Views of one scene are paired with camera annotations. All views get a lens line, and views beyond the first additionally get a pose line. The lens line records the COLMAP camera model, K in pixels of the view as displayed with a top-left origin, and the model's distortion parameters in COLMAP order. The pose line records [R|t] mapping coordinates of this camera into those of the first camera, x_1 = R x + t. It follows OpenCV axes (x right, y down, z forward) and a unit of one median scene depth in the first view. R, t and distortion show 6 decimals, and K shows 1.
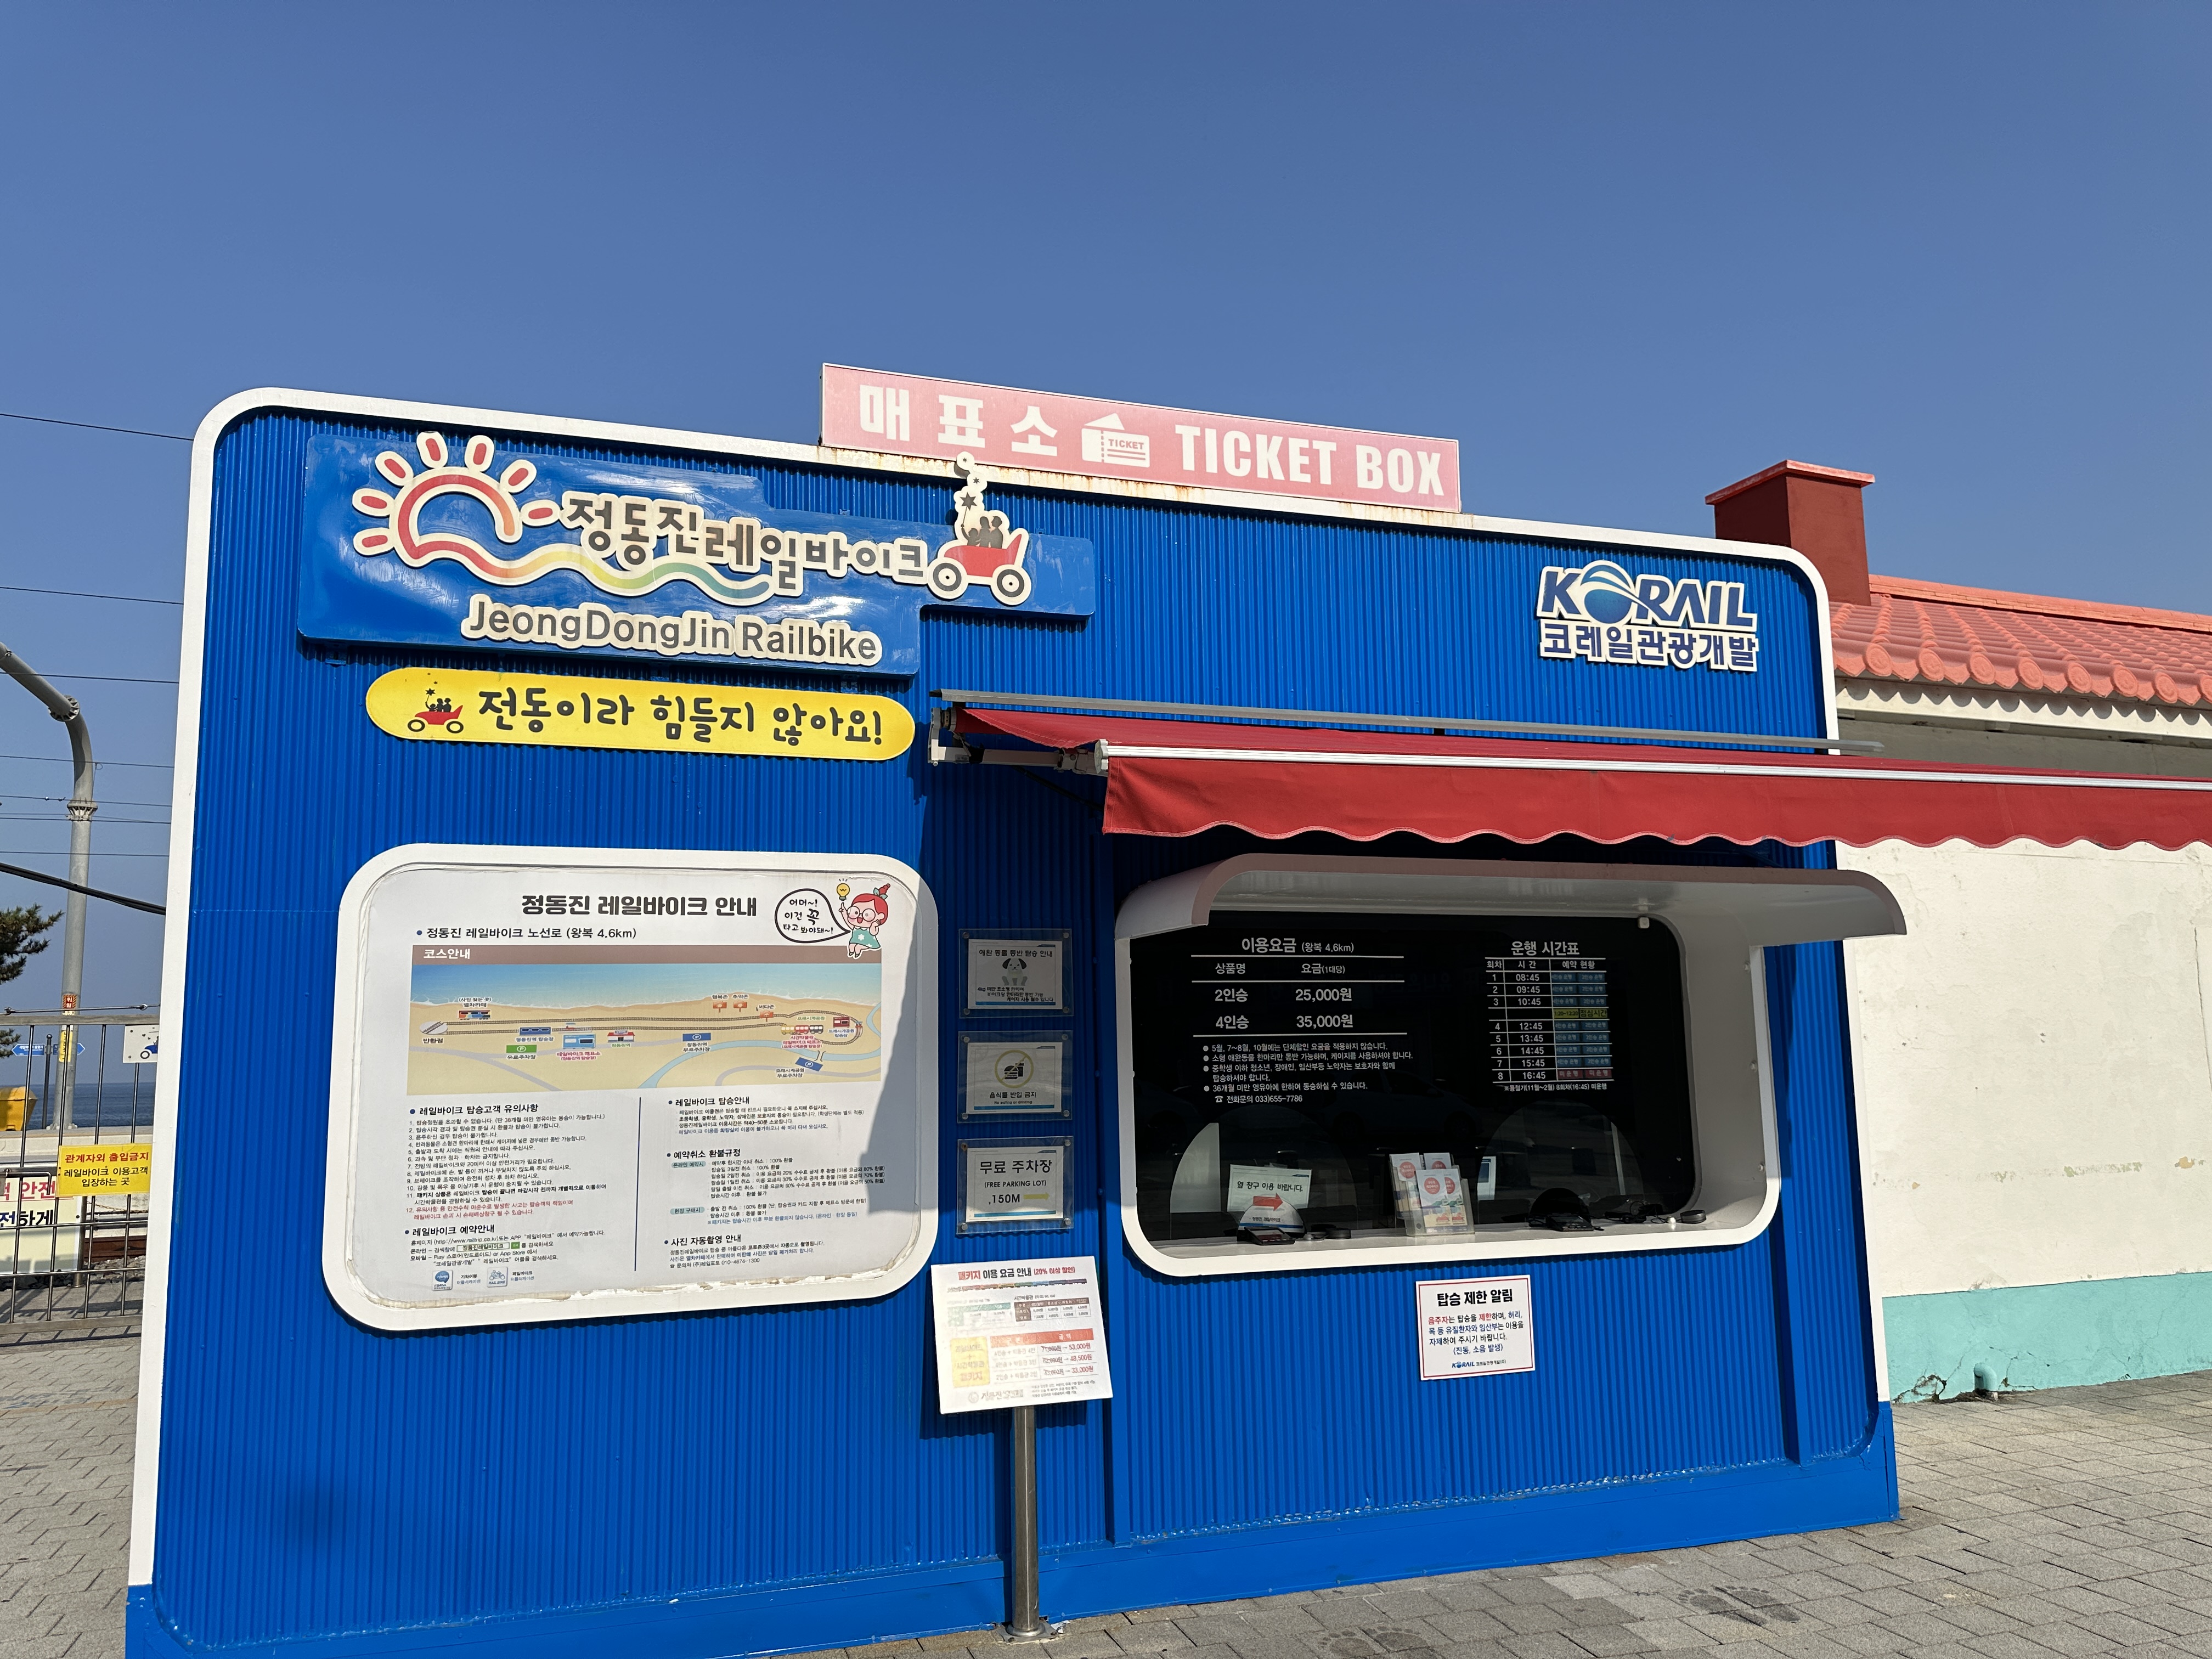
lens RADIAL K [[1557.3, 0, 1098.0], [0, 1557.3, 818.1], [0, 0, 1]] dist [0.048663, -0.002936]
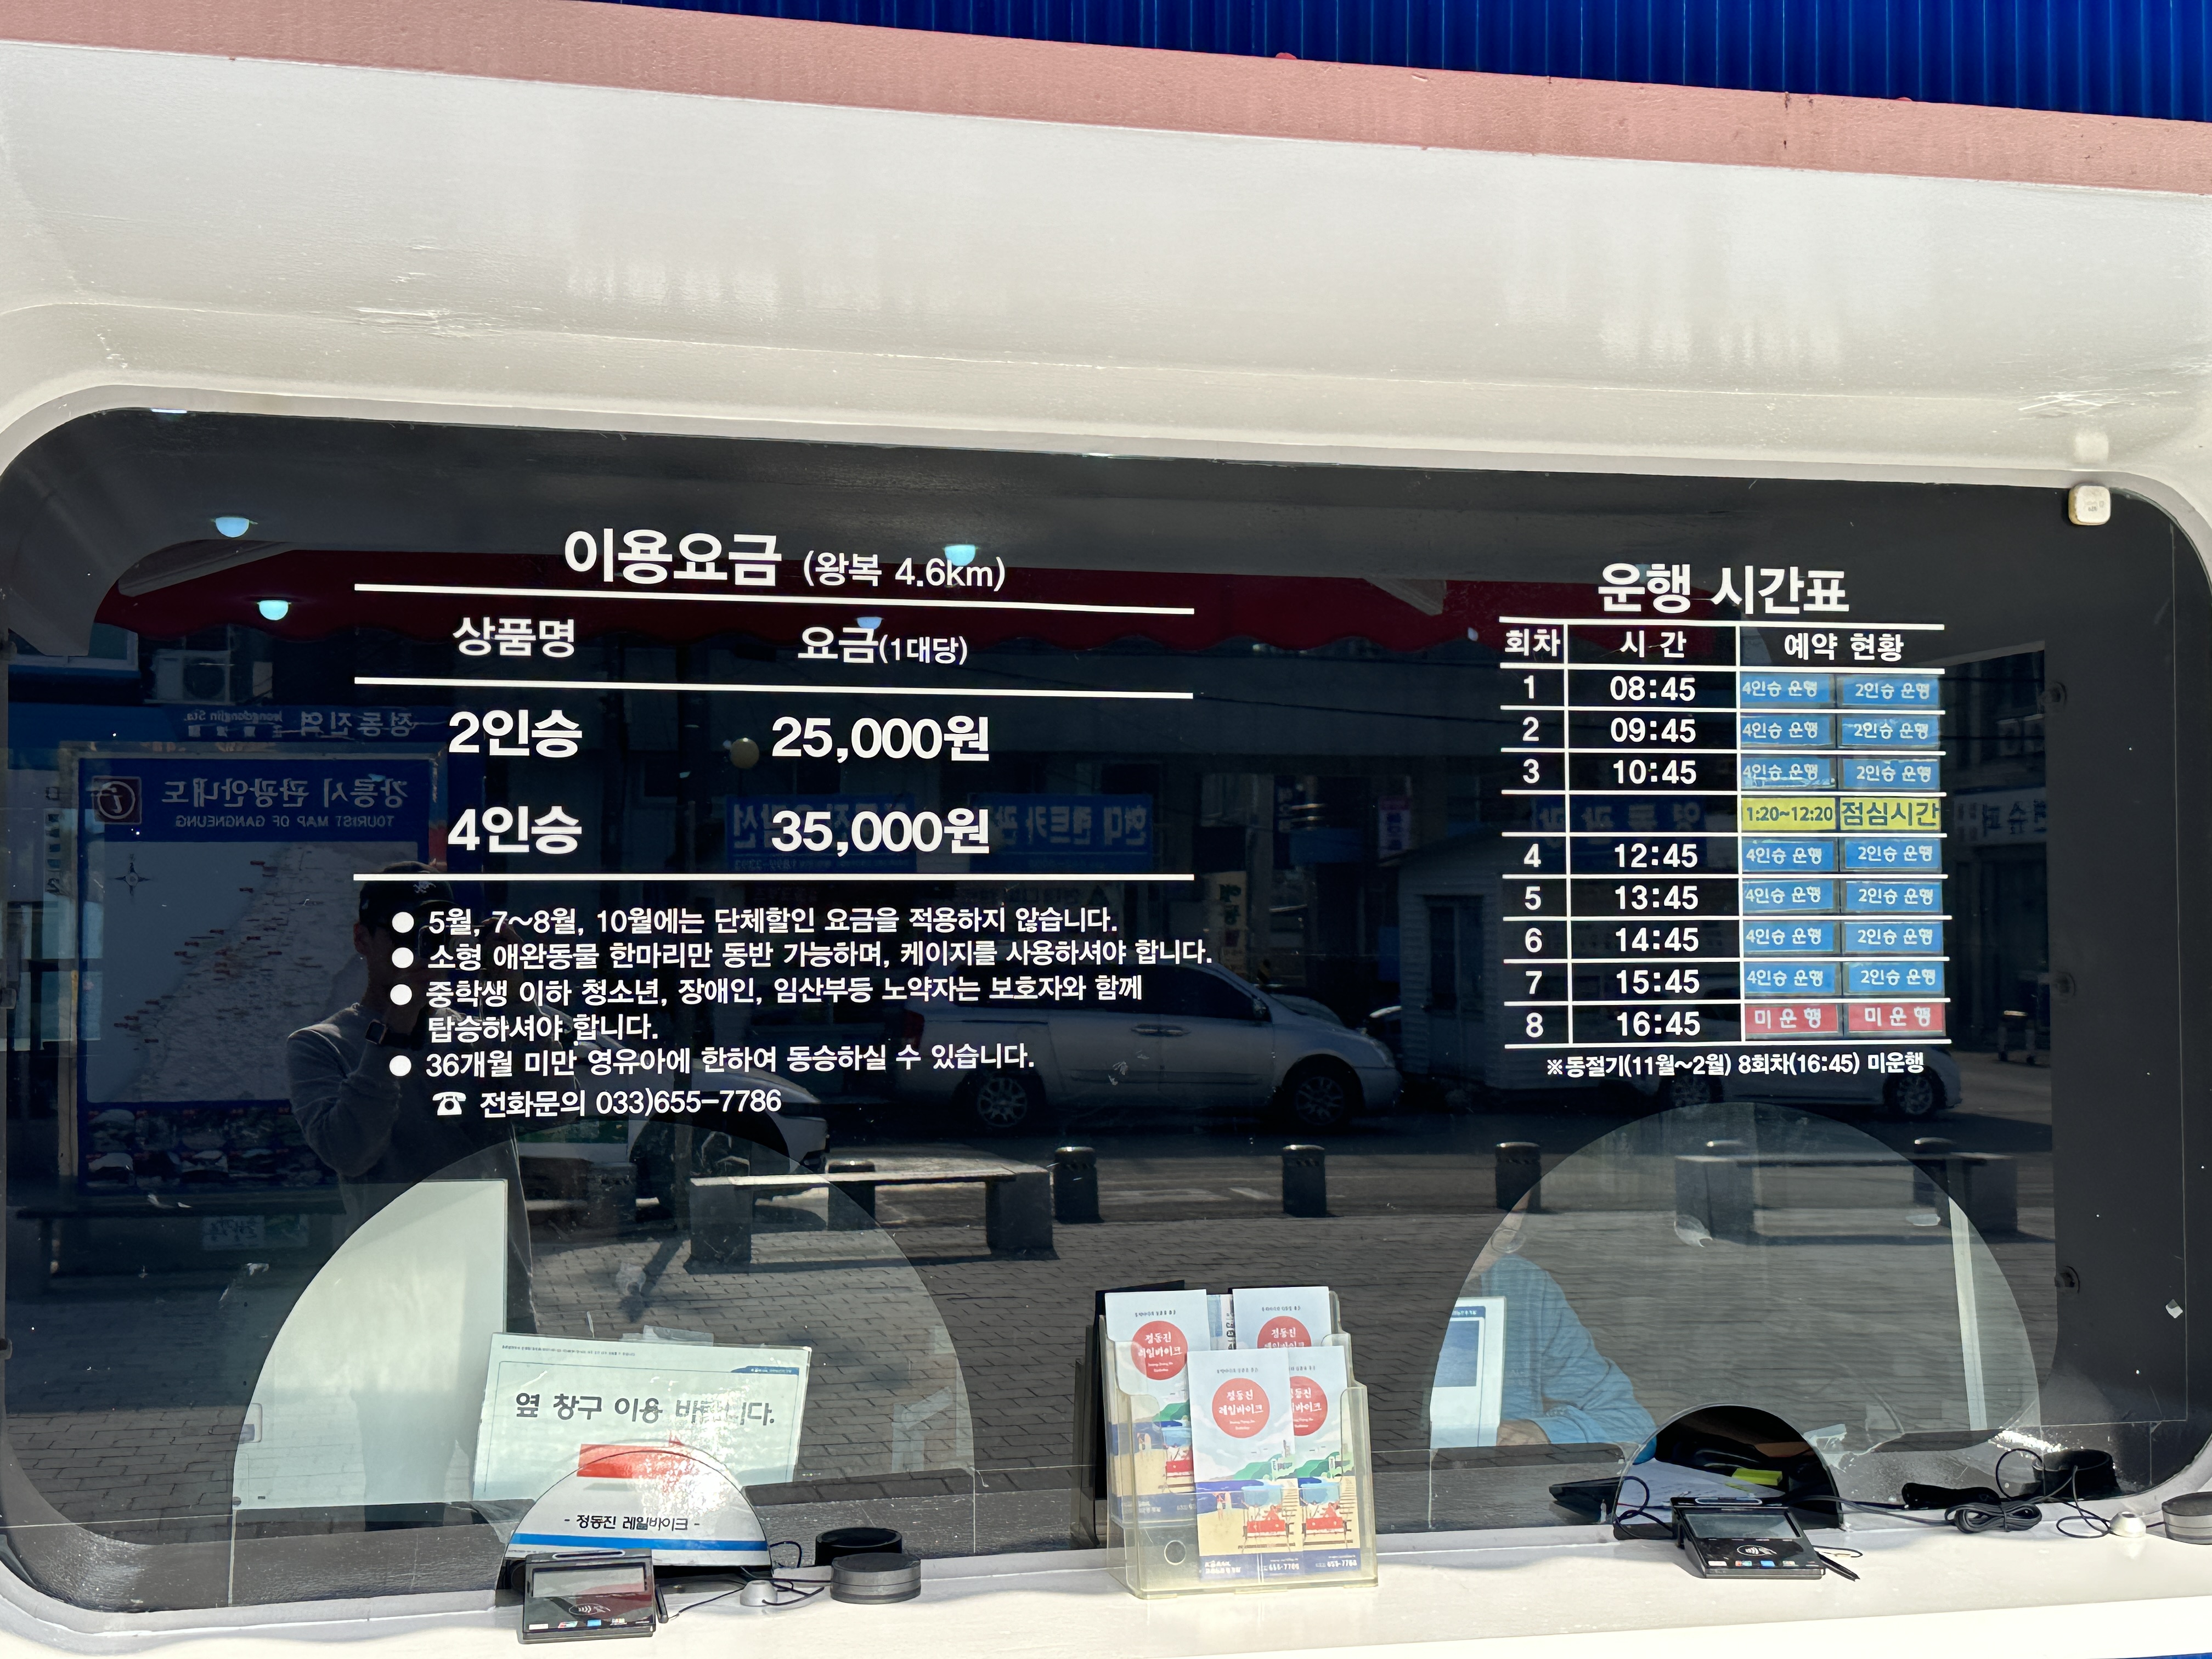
lens RADIAL K [[2727.9, 0, 1106.9], [0, 2727.9, 842.2], [0, 0, 1]] dist [0.106882, 0.000000]
pose [[0.997583, 0.009270, -0.068866, 0.220213], [-0.000970, 0.992823, 0.119592, 0.073343], [0.069480, -0.119236, 0.990432, 0.514517]]
